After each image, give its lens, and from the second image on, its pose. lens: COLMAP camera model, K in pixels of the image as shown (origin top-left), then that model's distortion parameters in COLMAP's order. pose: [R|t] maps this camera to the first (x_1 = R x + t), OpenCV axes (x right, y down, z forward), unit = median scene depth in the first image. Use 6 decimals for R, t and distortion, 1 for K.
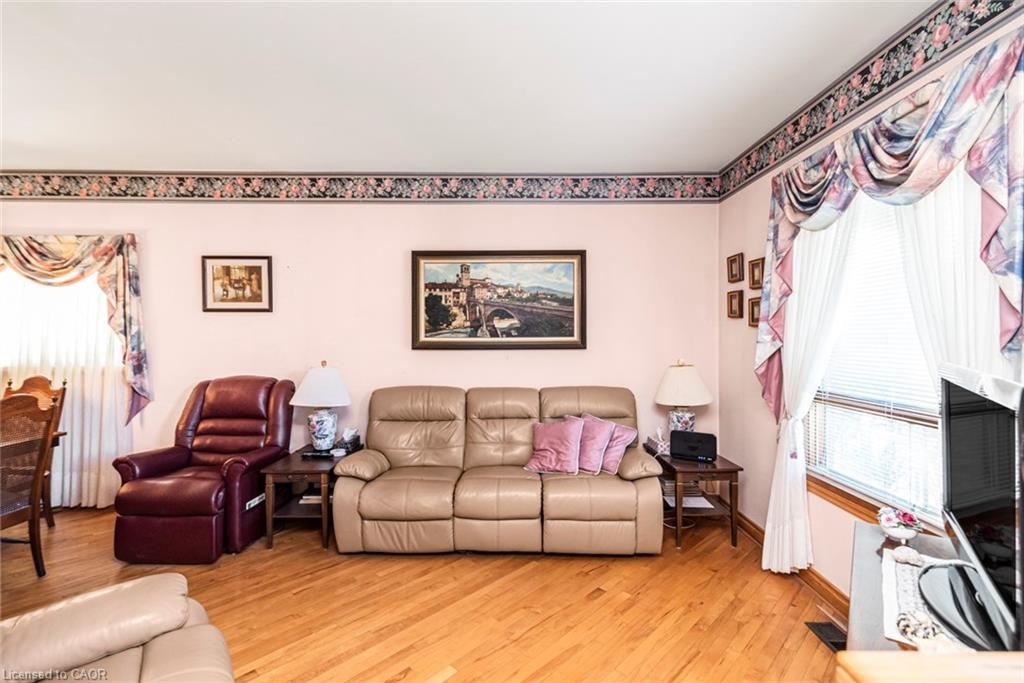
lens RADIAL K [[459.4, 0, 507.2], [0, 459.4, 338.2], [0, 0, 1]] dist [0.010621, 0.000465]
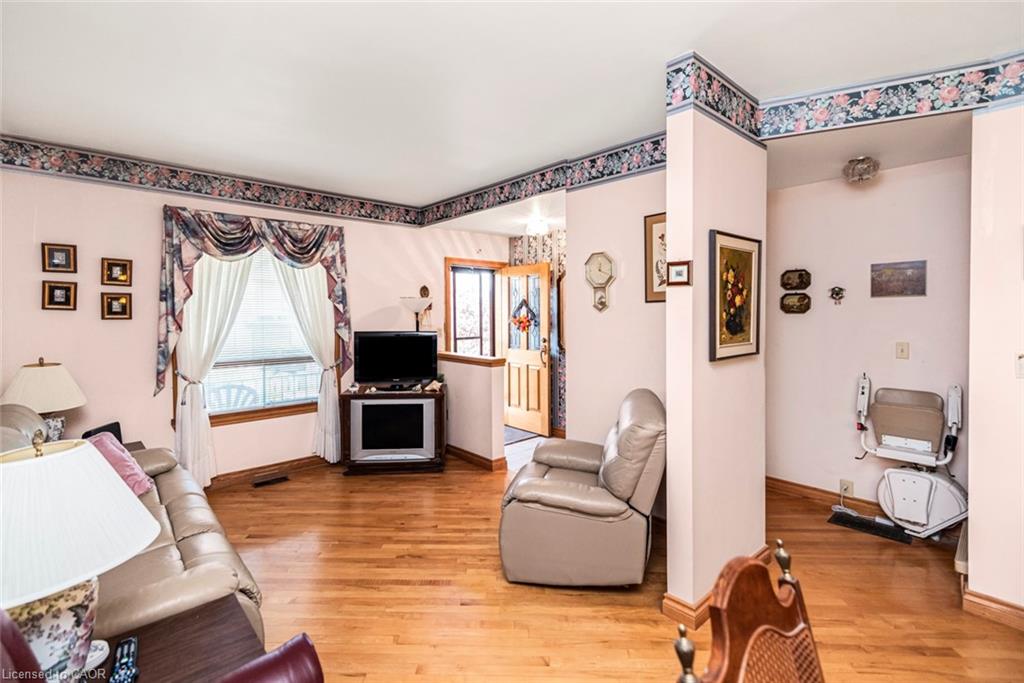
lens RADIAL K [[472.1, 0, 510.4], [0, 472.1, 315.5], [0, 0, 1]] dist [0.014684, -0.001113]
pose [[-0.683188, -0.001070, 0.730242, -0.820025], [0.008121, 0.999926, 0.009063, -0.030834], [-0.730197, 0.012122, -0.683129, 0.927109]]
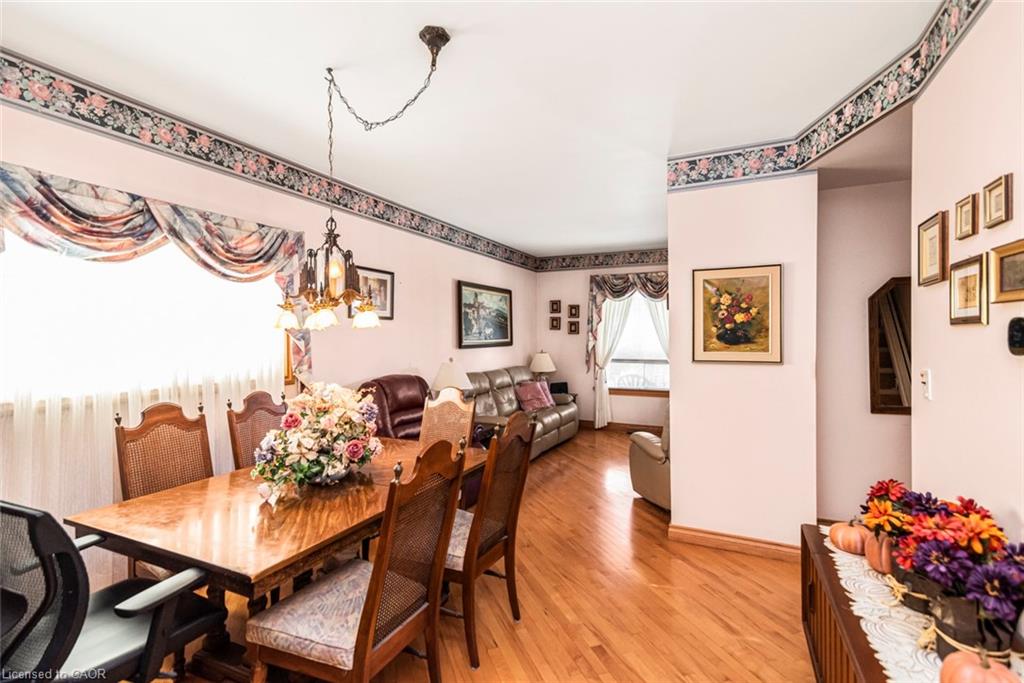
lens RADIAL K [[475.7, 0, 510.8], [0, 475.7, 334.5], [0, 0, 1]] dist [0.010788, 0.000218]
pose [[0.428171, -0.000025, 0.903698, -1.504419], [0.009266, 0.999948, -0.004363, -0.012288], [-0.903650, 0.010241, 0.428149, 0.216603]]
